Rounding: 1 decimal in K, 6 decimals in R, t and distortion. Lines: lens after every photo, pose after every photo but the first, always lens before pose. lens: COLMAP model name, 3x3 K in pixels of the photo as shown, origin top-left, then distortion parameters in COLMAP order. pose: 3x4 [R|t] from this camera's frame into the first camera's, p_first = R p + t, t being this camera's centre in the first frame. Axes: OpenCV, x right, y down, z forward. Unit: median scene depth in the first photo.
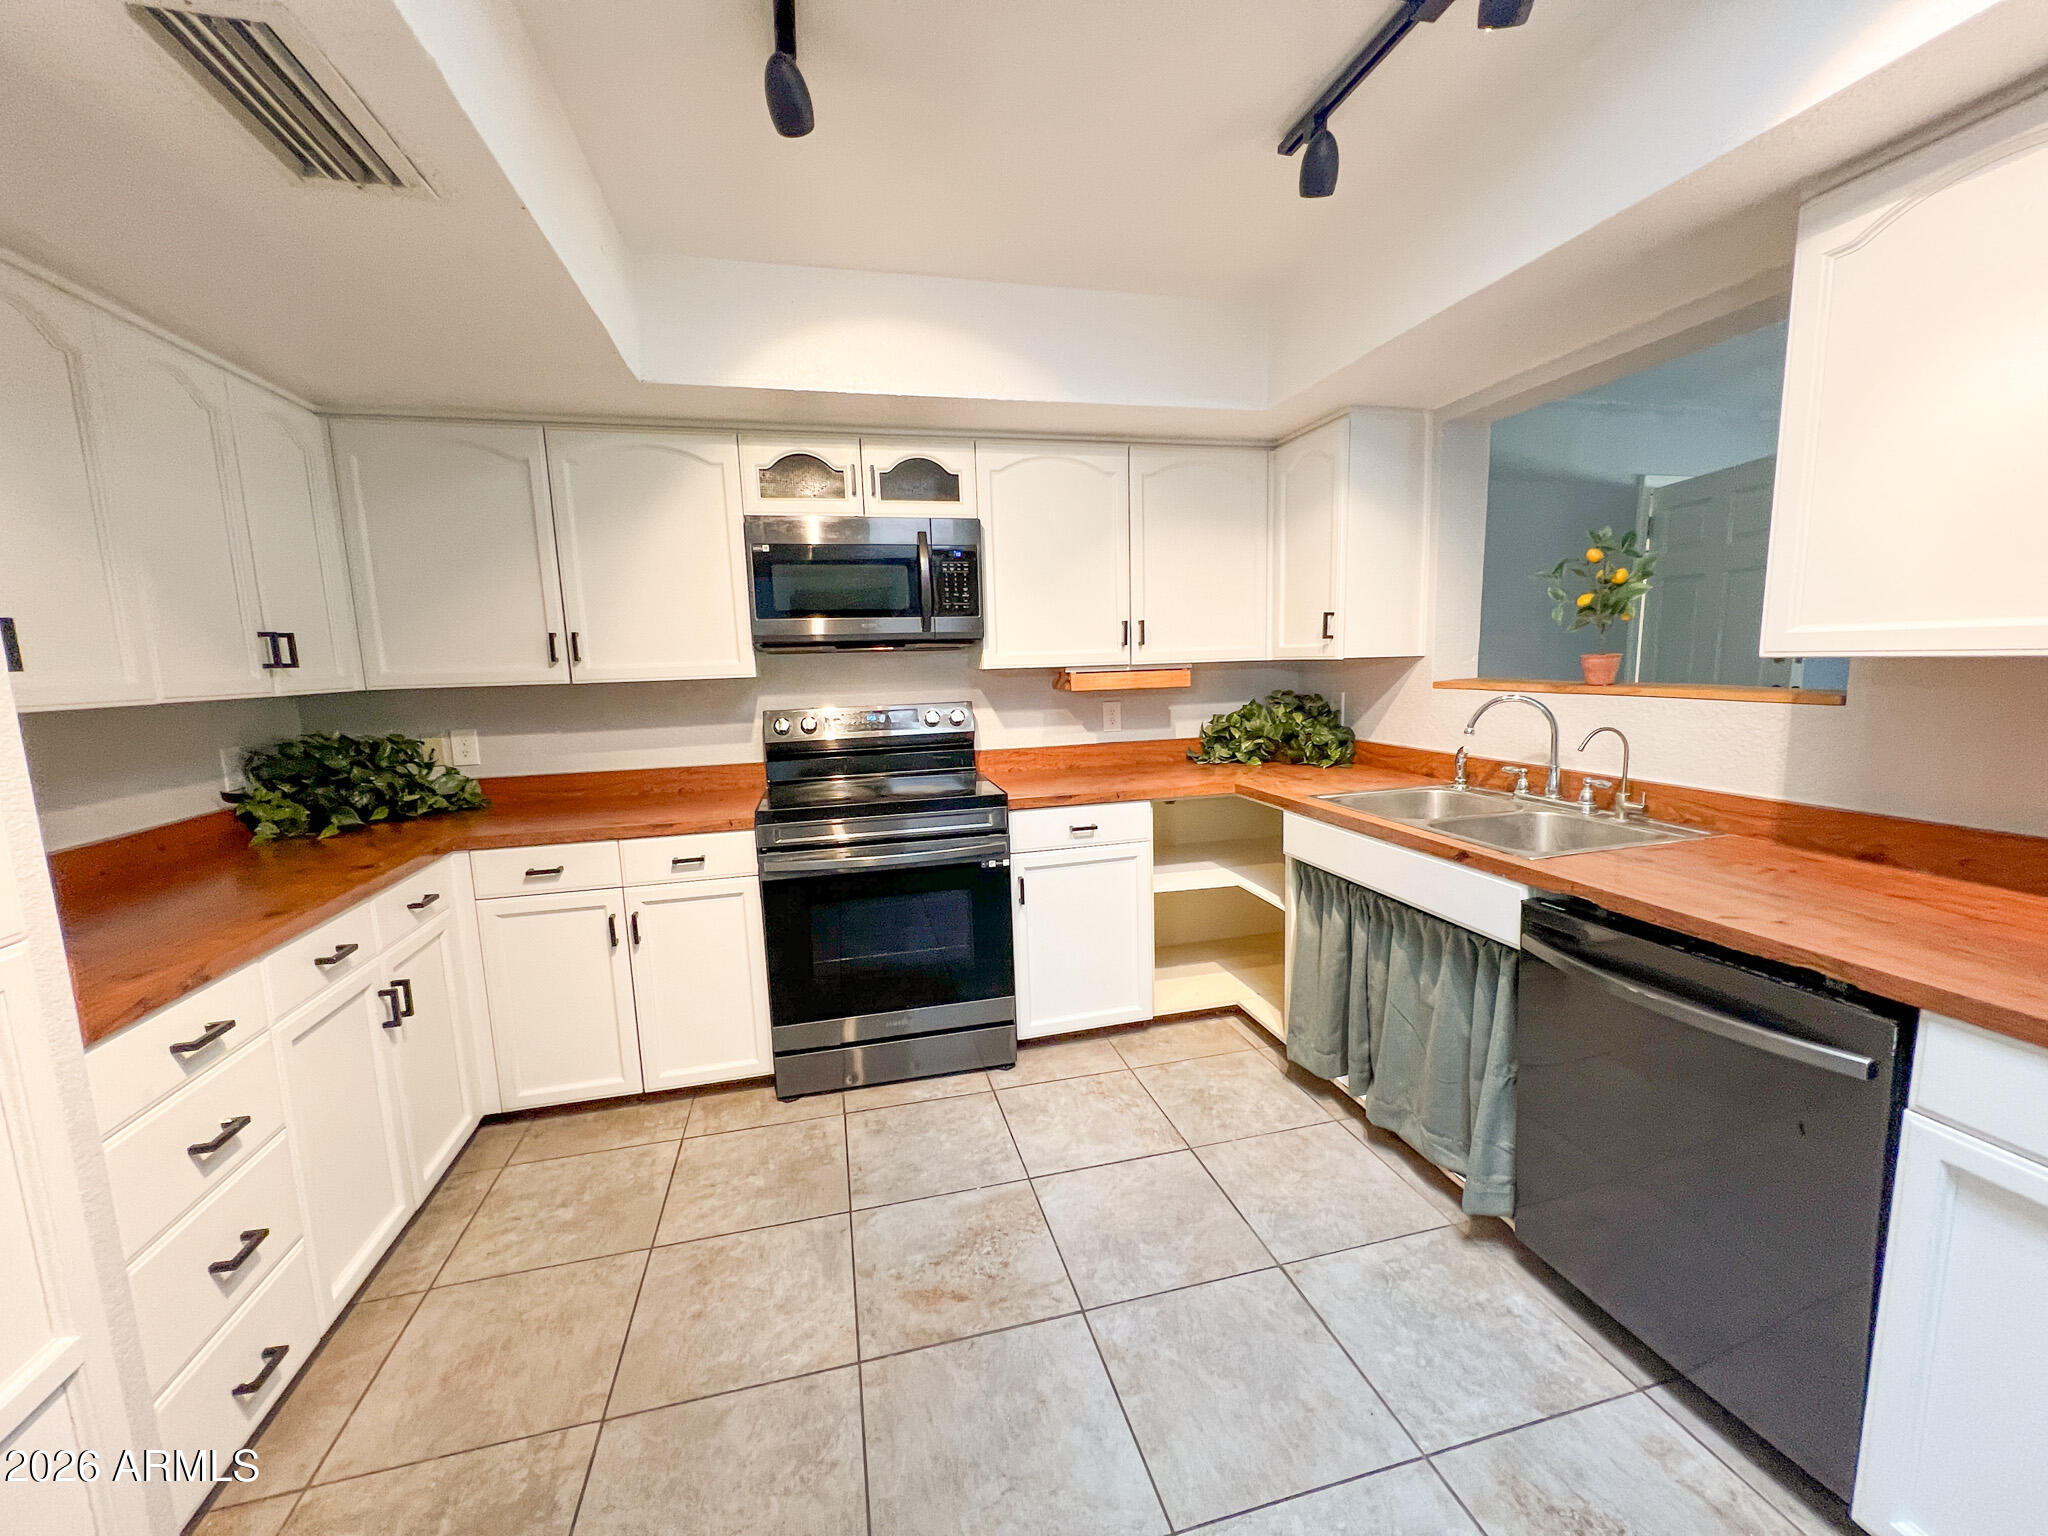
lens RADIAL K [[823.9, 0, 1029.6], [0, 823.9, 772.9], [0, 0, 1]] dist [-0.001422, -0.000105]
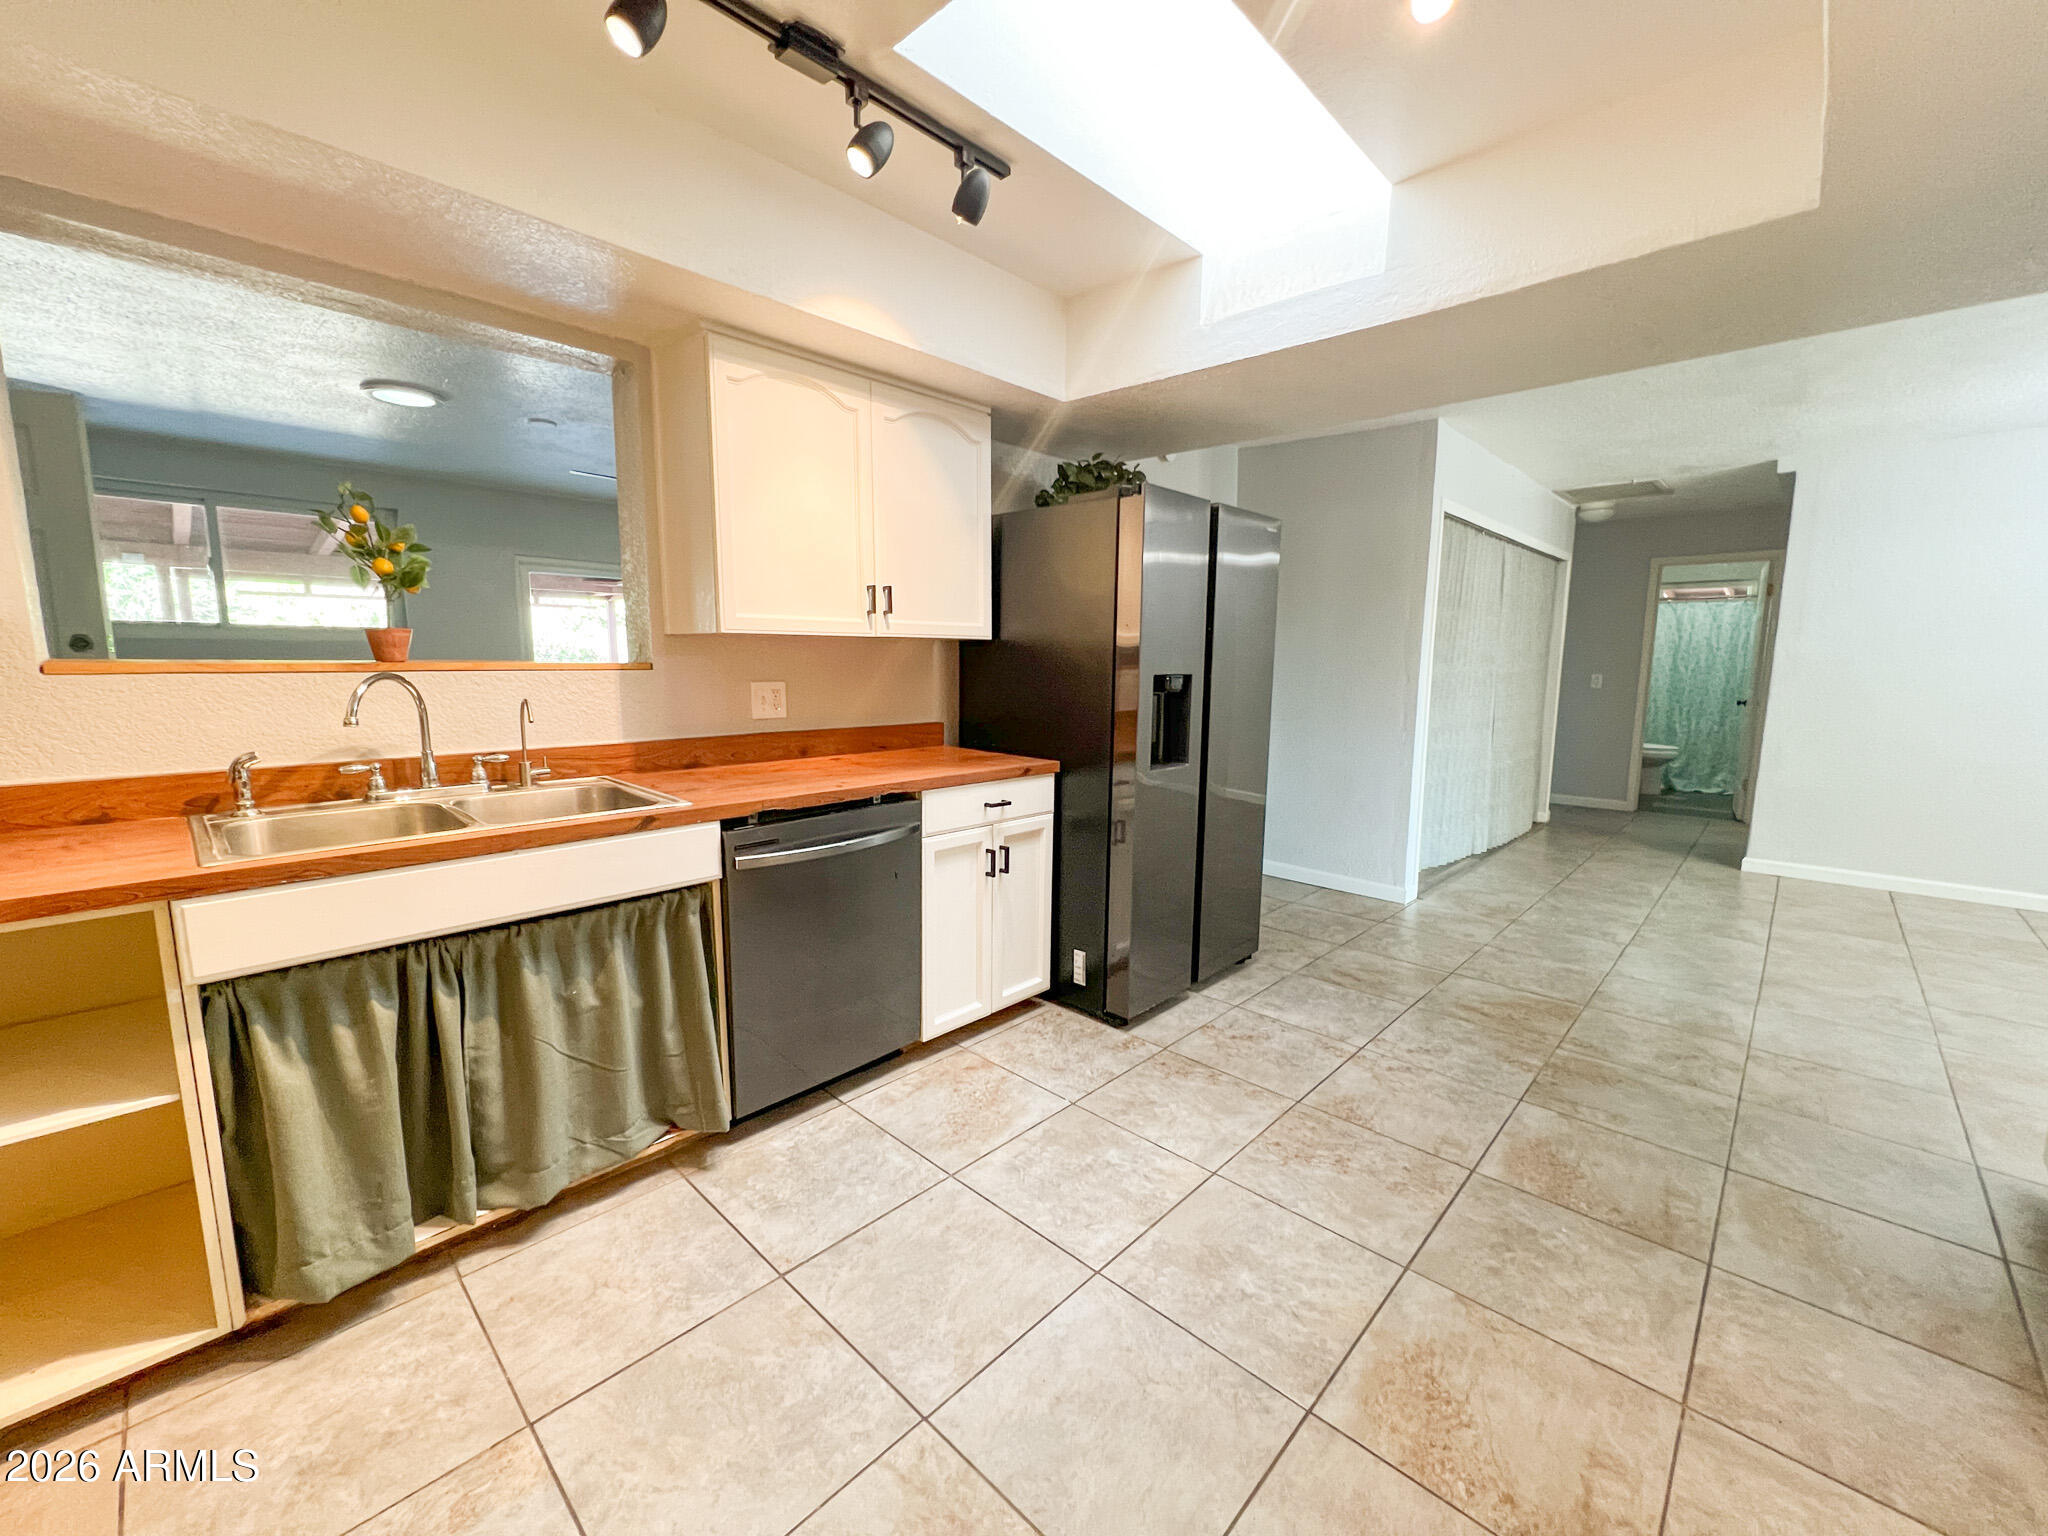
lens RADIAL K [[823.9, 0, 1029.6], [0, 823.9, 772.9], [0, 0, 1]] dist [-0.001422, -0.000105]
pose [[-0.531812, -0.097321, 0.841252, -0.410773], [0.127296, 0.972902, 0.193023, -0.067335], [-0.837240, 0.209740, -0.505012, 0.811033]]
